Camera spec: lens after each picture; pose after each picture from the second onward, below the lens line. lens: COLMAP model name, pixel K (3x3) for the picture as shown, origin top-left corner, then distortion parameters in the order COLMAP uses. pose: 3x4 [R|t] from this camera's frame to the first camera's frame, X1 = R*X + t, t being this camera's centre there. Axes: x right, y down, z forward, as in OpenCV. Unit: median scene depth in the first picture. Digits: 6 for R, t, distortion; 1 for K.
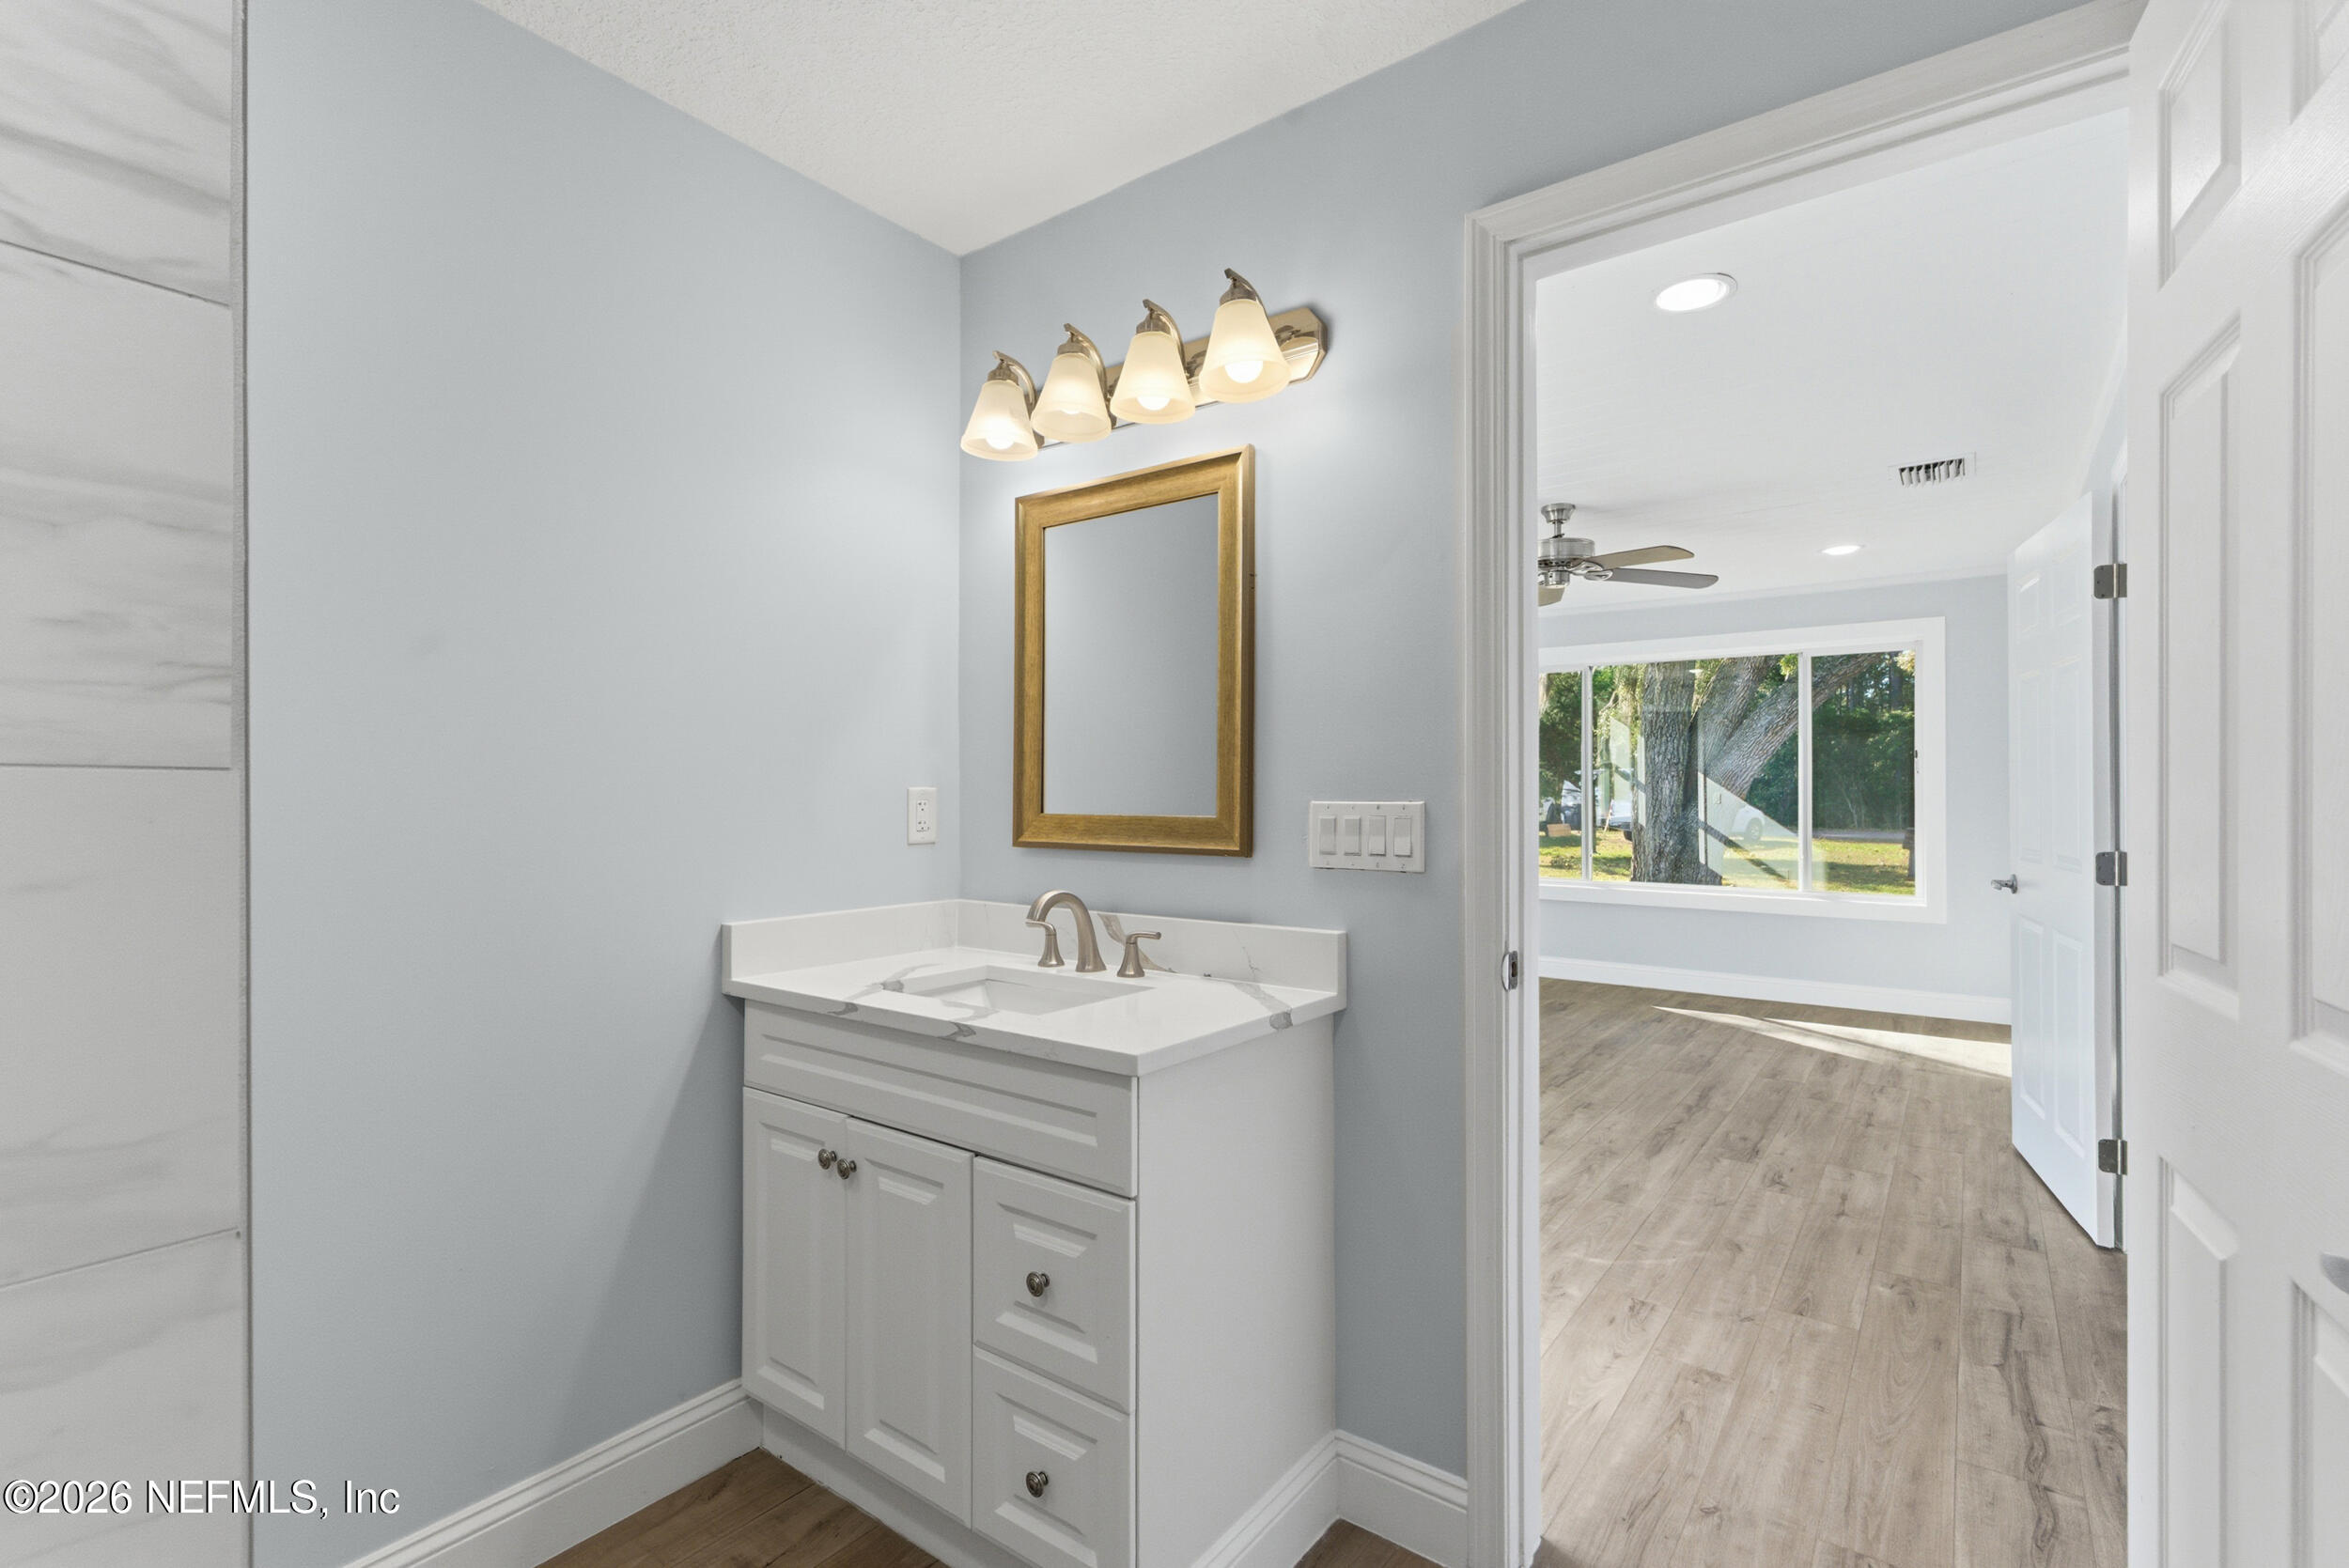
lens RADIAL K [[1063.6, 0, 1180.6], [0, 1063.6, 782.1], [0, 0, 1]] dist [-0.002431, 0.001597]
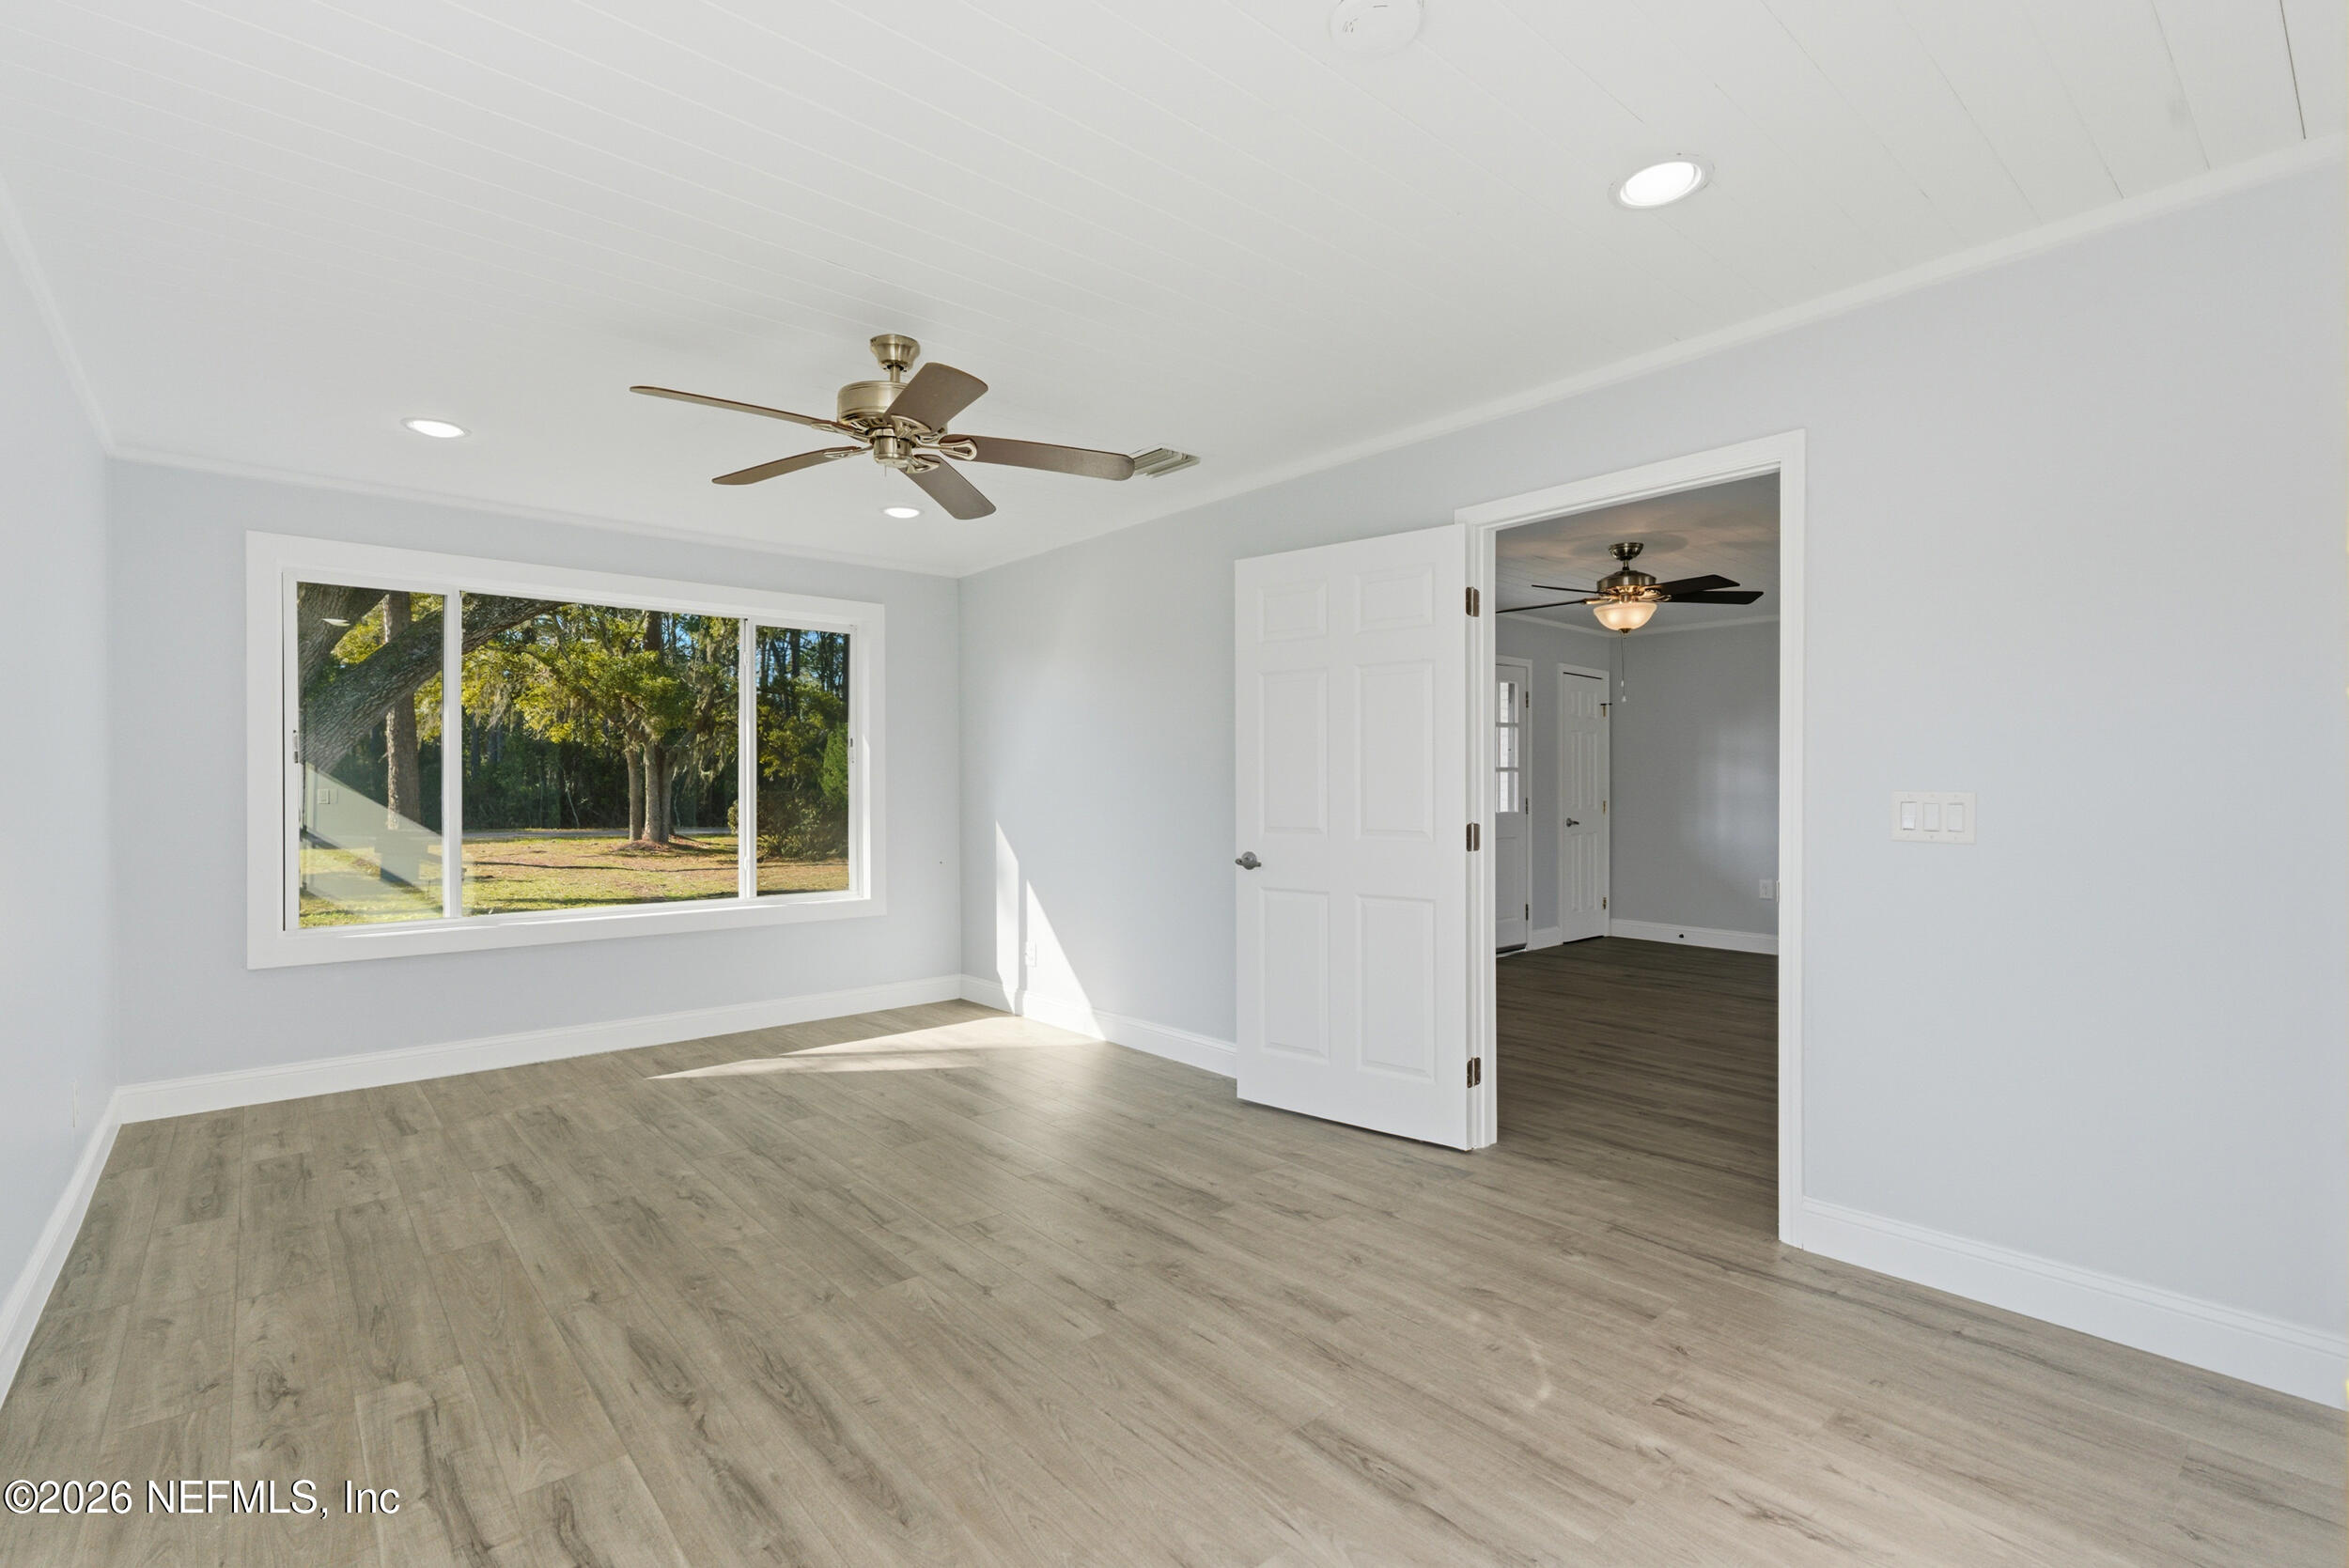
lens RADIAL K [[1063.6, 0, 1172.3], [0, 1063.6, 786.6], [0, 0, 1]] dist [-0.002431, 0.001597]
pose [[0.226503, -0.001573, 0.974009, -0.345387], [-0.002236, 0.999995, 0.002135, 0.019347], [-0.974008, -0.002661, 0.226498, 0.944850]]
